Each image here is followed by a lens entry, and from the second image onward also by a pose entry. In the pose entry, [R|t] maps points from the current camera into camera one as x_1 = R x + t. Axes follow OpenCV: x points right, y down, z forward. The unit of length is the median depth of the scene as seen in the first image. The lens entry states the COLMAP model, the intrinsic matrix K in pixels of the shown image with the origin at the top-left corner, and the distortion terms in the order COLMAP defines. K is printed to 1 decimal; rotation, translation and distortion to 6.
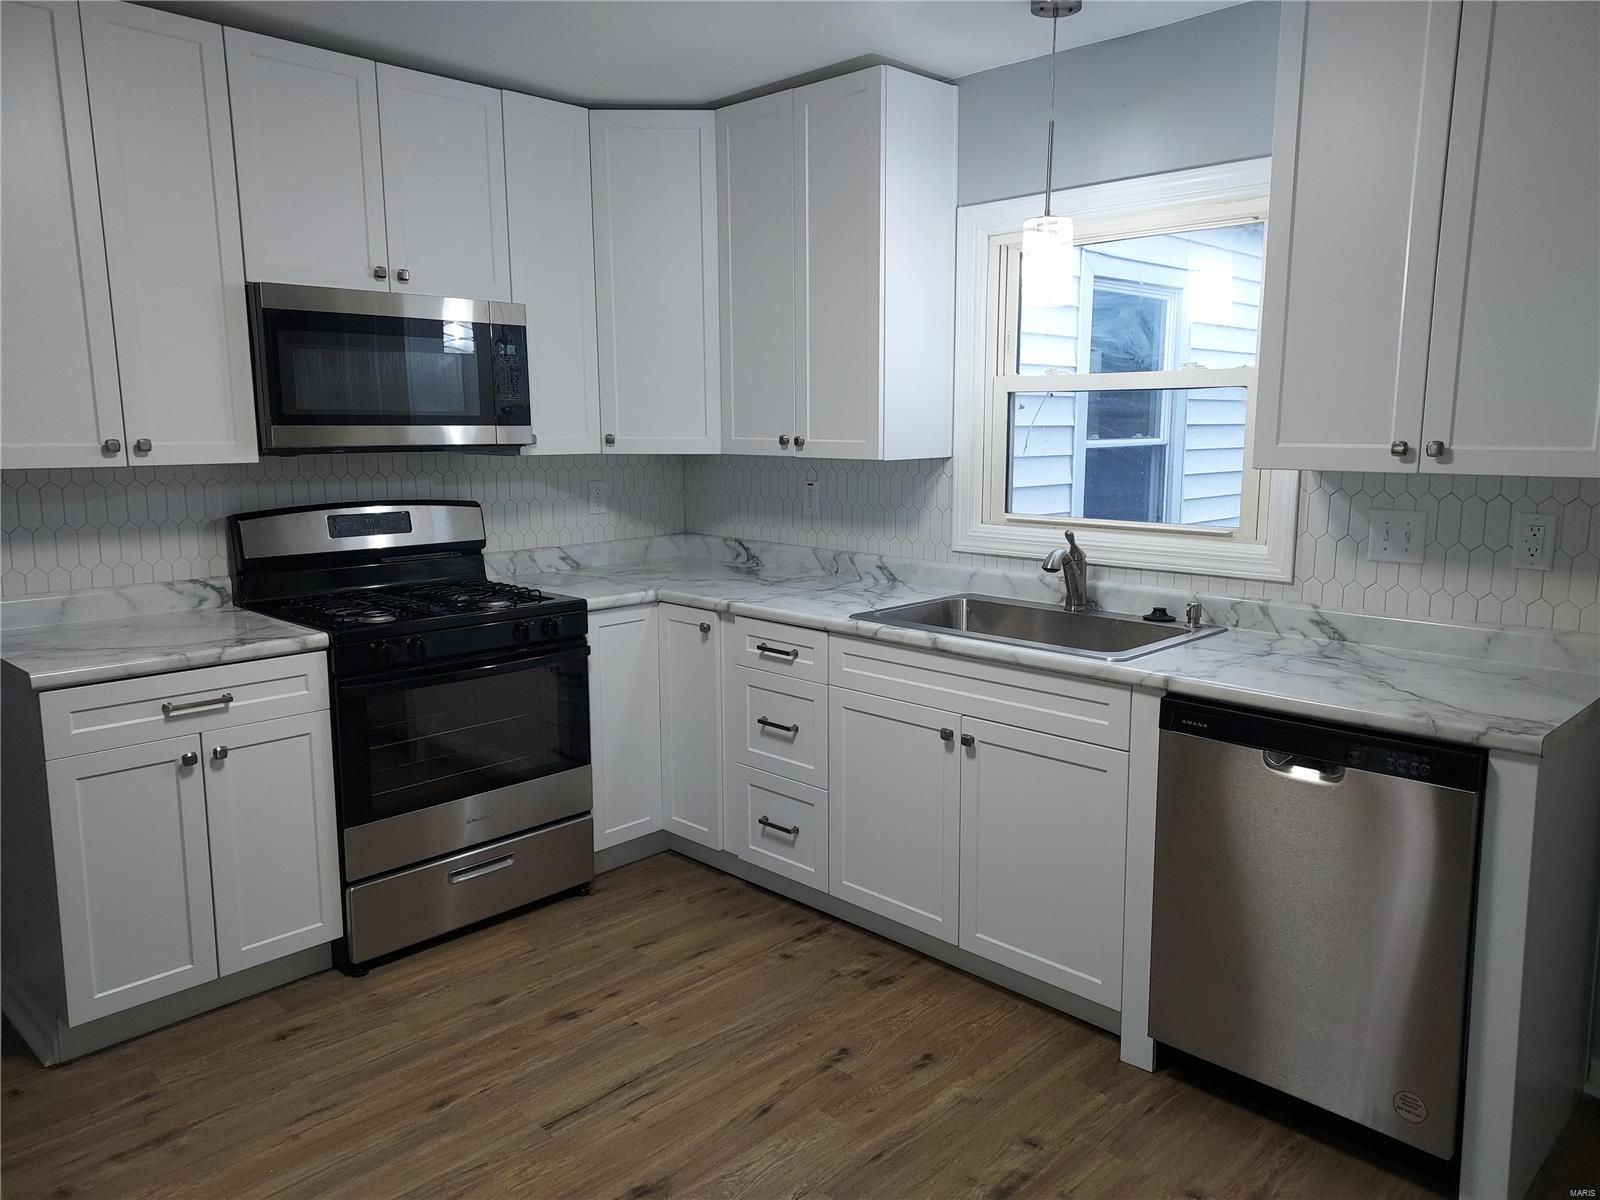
lens RADIAL K [[1153.7, 0, 811.1], [0, 1153.7, 595.2], [0, 0, 1]] dist [0.057866, -0.032192]
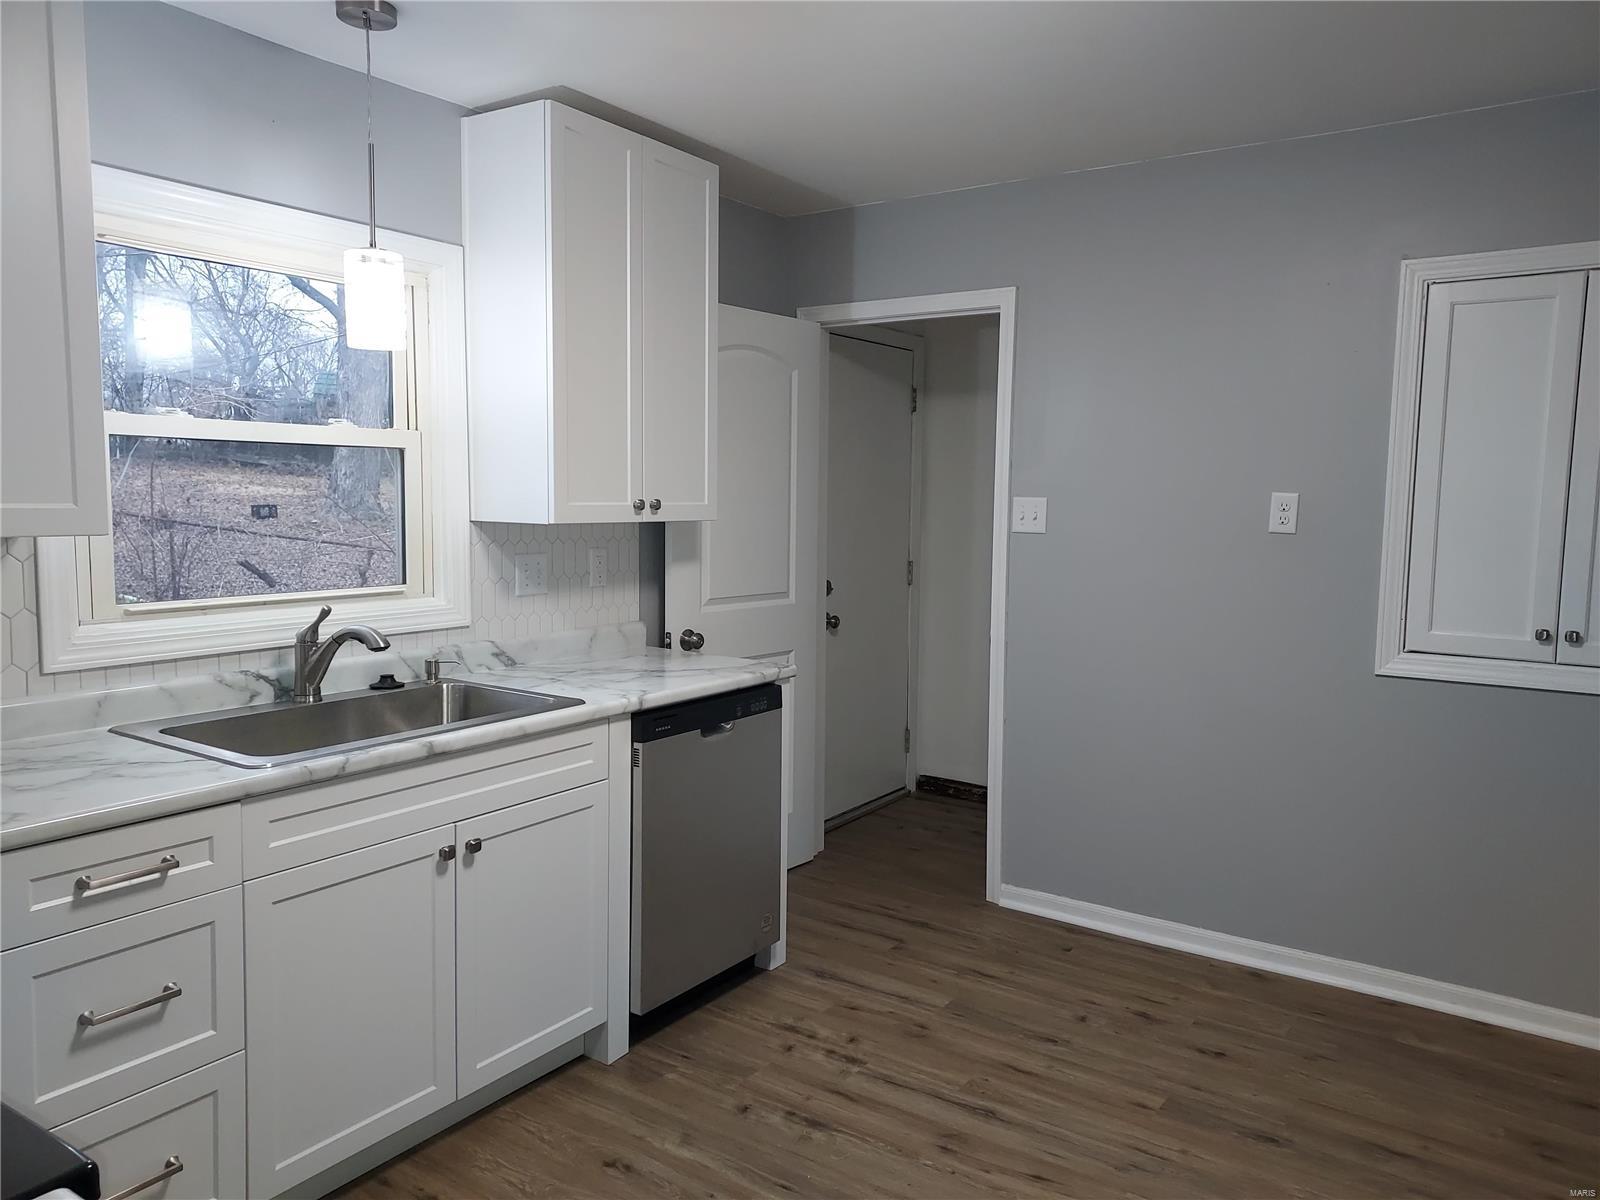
lens RADIAL K [[1153.7, 0, 814.4], [0, 1153.7, 588.6], [0, 0, 1]] dist [0.057866, -0.032192]
pose [[-0.177524, -0.086470, 0.980310, -0.702955], [0.136764, 0.984299, 0.111589, -0.118983], [-0.974567, 0.153881, -0.162911, 0.810589]]
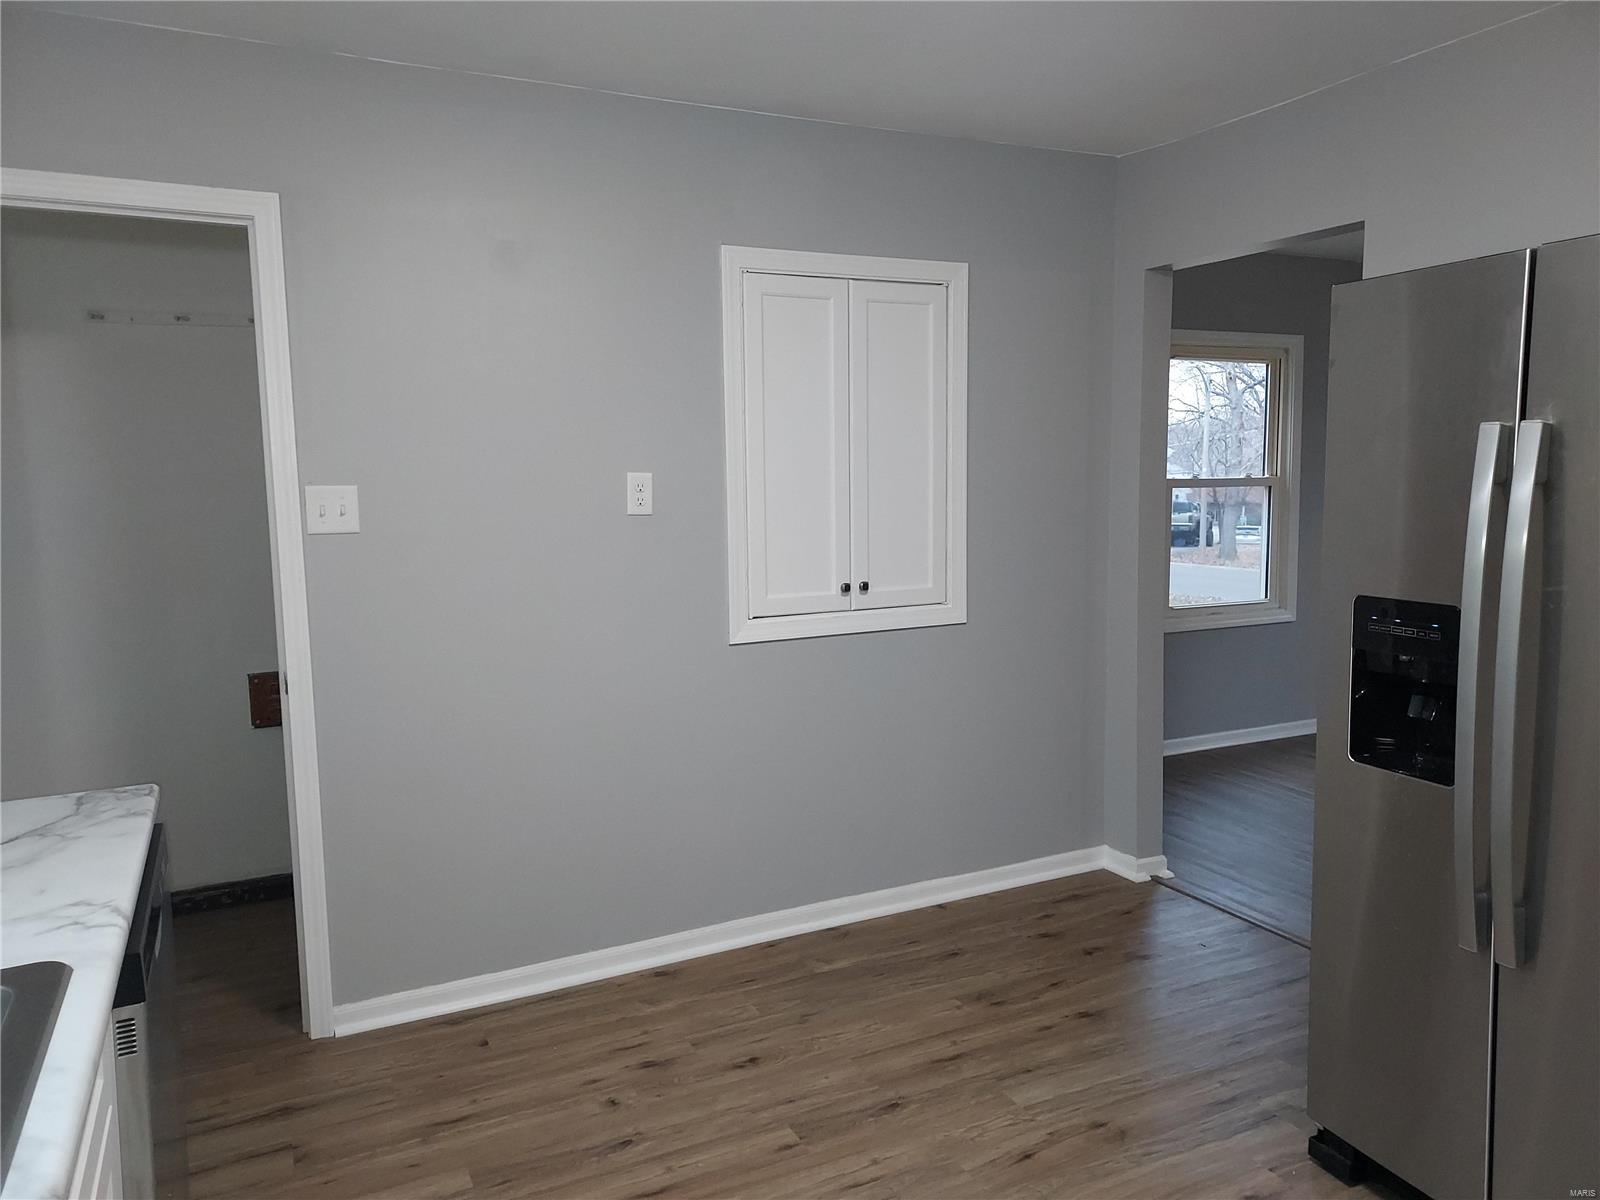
lens RADIAL K [[1153.7, 0, 814.7], [0, 1153.7, 589.0], [0, 0, 1]] dist [0.057866, -0.032192]
pose [[-0.945676, -0.021136, 0.324424, -0.169459], [0.063717, 0.966483, 0.248697, -0.174387], [-0.318807, 0.255858, -0.912633, 1.125041]]
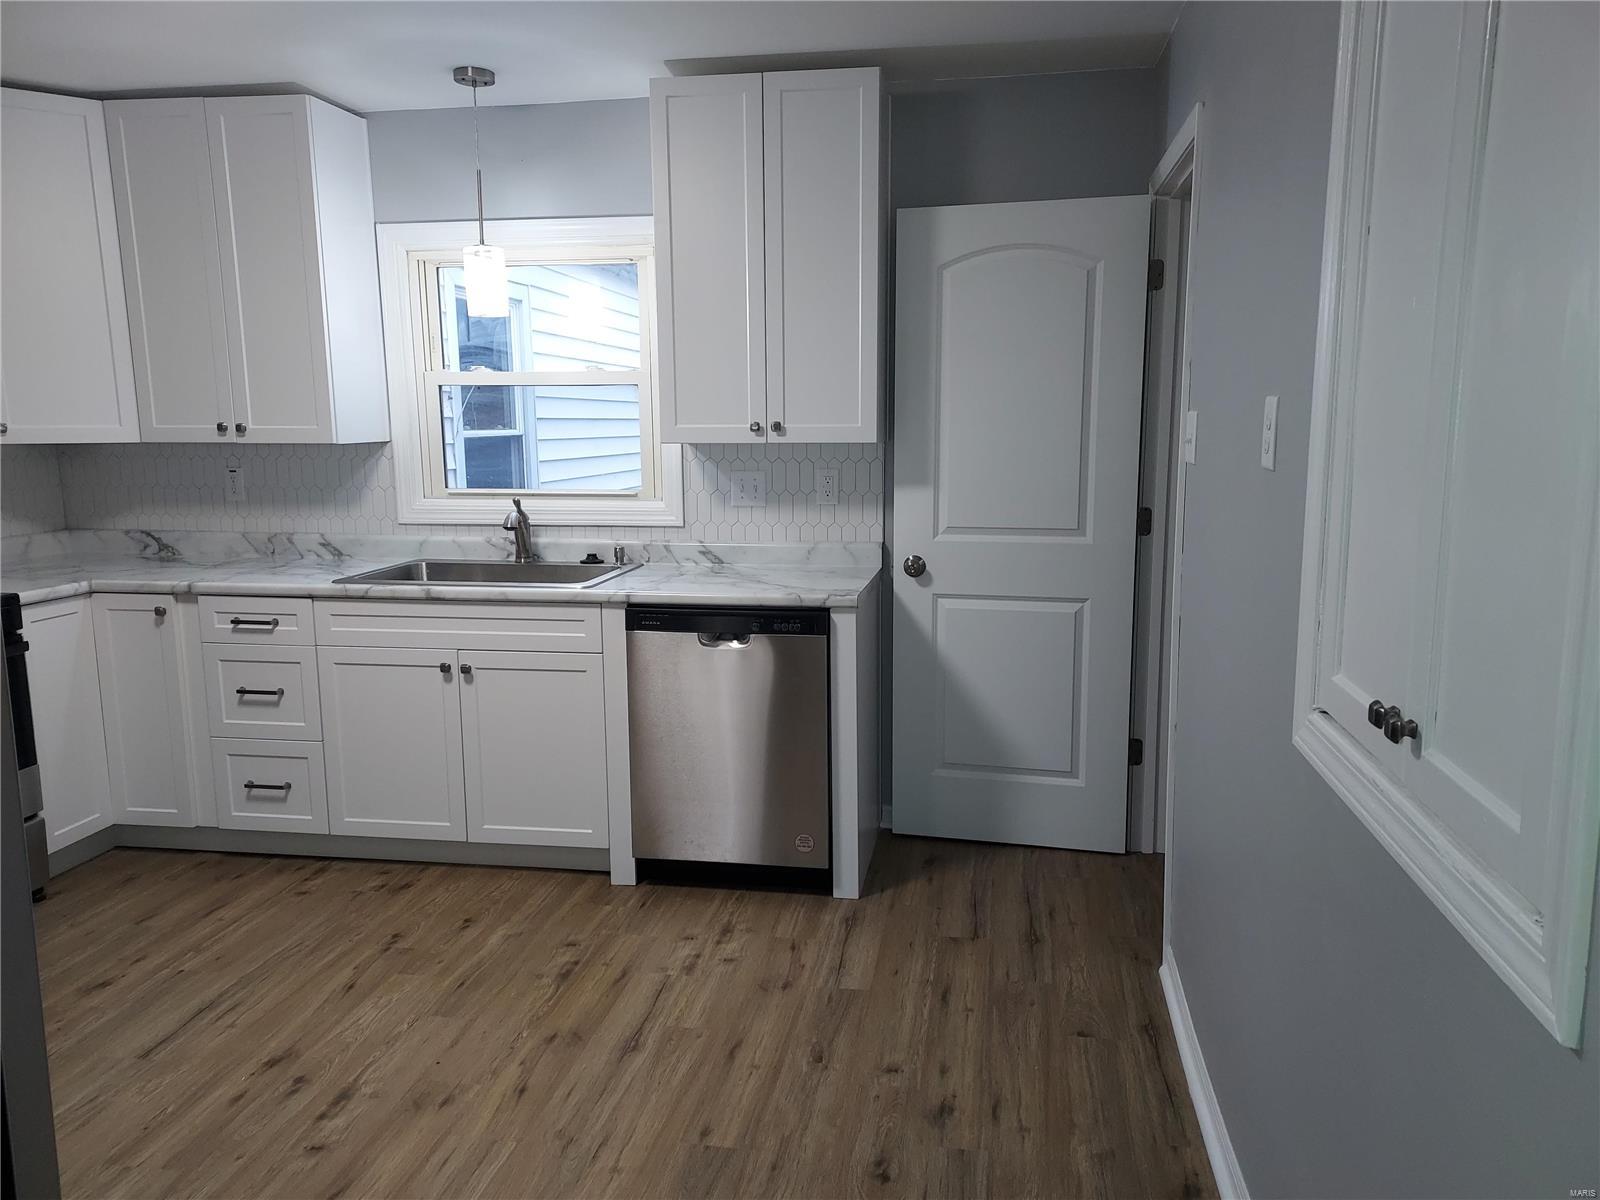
lens RADIAL K [[1153.7, 0, 822.5], [0, 1153.7, 595.5], [0, 0, 1]] dist [0.057866, -0.032192]
pose [[0.816178, -0.093178, 0.570237, -0.234627], [0.092823, 0.995238, 0.029767, 0.043636], [-0.570295, 0.028636, 0.820940, -0.214696]]
